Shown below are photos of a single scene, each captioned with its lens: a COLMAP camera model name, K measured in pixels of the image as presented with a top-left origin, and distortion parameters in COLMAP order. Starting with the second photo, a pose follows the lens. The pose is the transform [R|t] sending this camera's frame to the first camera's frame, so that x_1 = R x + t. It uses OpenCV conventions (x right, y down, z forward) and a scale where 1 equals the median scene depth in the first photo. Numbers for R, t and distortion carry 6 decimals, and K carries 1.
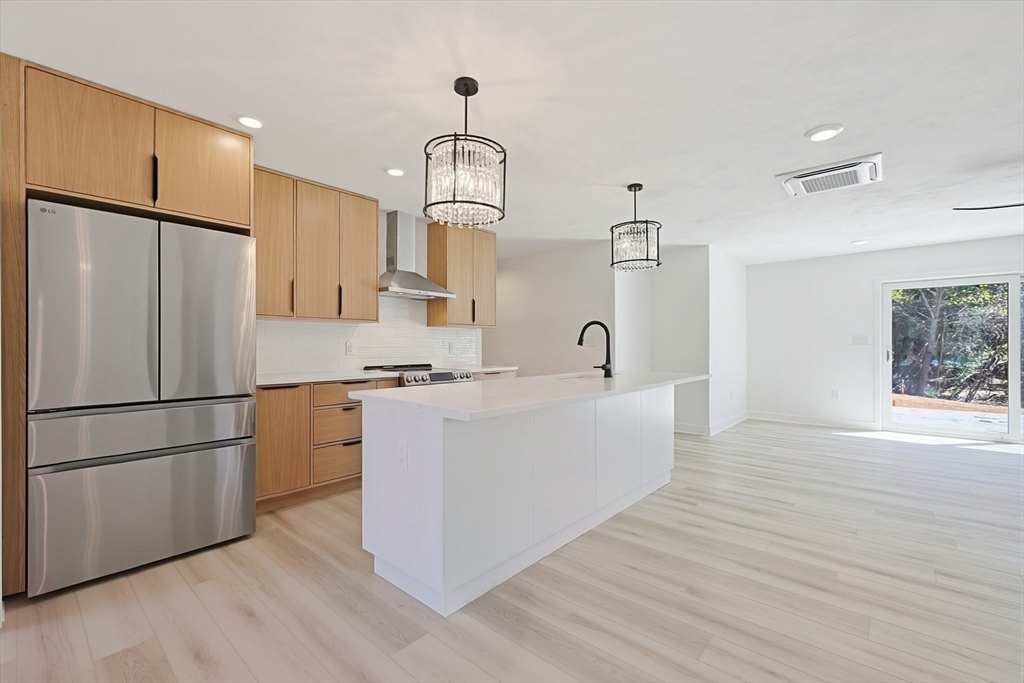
lens RADIAL K [[432.0, 0, 515.1], [0, 432.0, 348.8], [0, 0, 1]] dist [-0.000057, 0.000013]
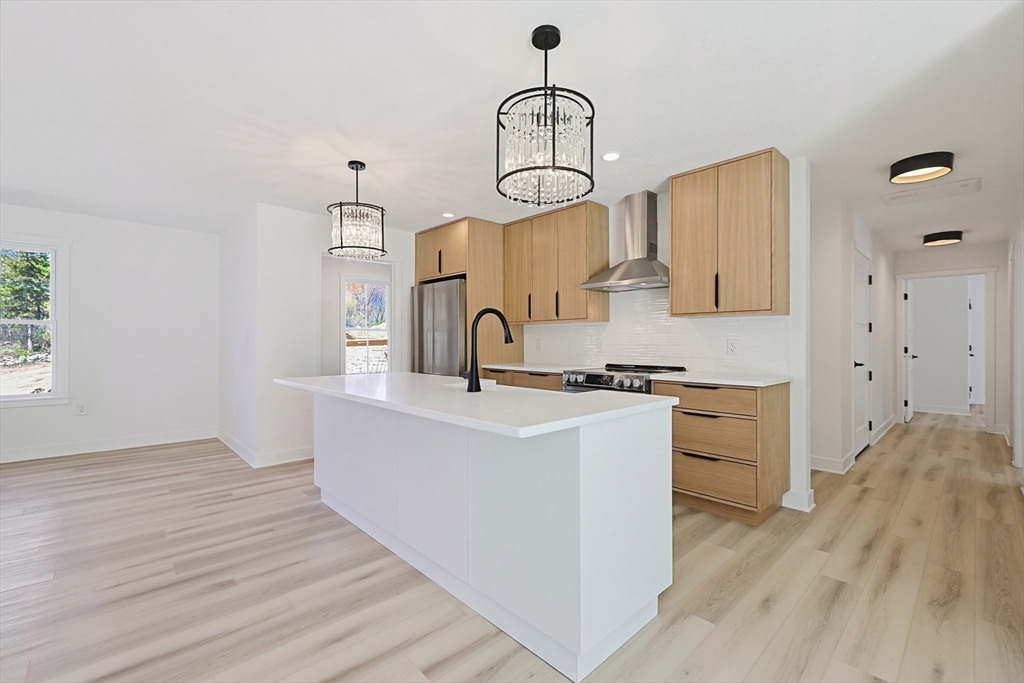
lens RADIAL K [[441.2, 0, 512.0], [0, 441.2, 341.5], [0, 0, 1]] dist [0.000342, -0.000005]
pose [[-0.096240, 0.000741, -0.995358, 0.660338], [-0.003836, 0.999992, 0.001115, -0.010344], [0.995351, 0.003926, -0.096237, 0.833134]]
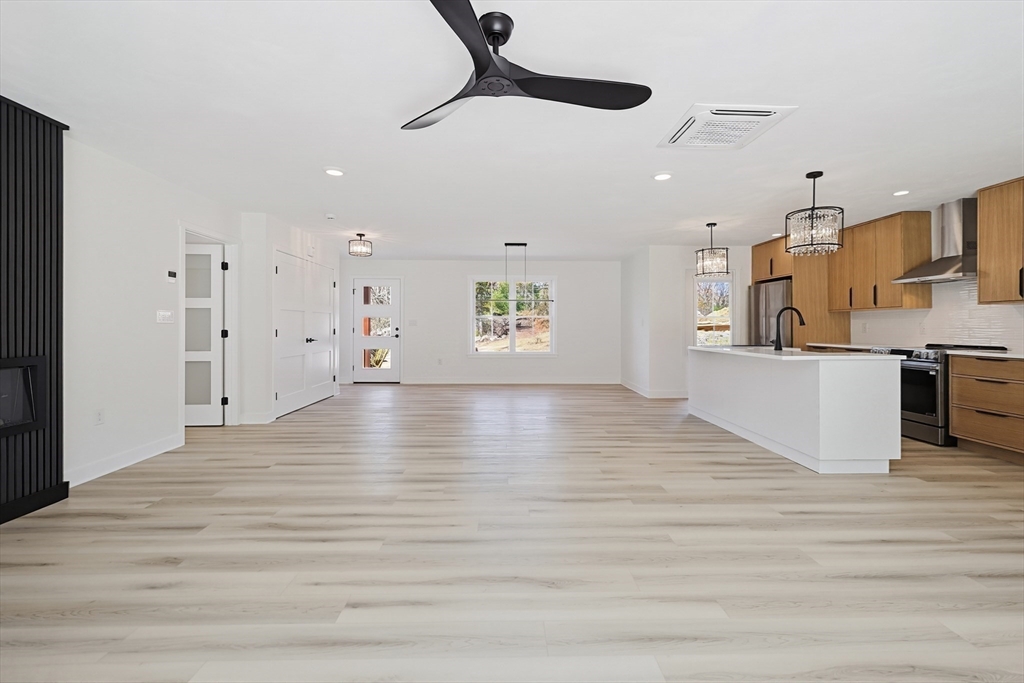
lens RADIAL K [[442.3, 0, 515.0], [0, 442.3, 324.2], [0, 0, 1]] dist [-0.001722, -0.000186]
pose [[-0.733849, -0.003702, -0.679302, 1.260877], [-0.002576, 0.999993, -0.002666, -0.005924], [0.679308, -0.000206, -0.733854, 1.065618]]
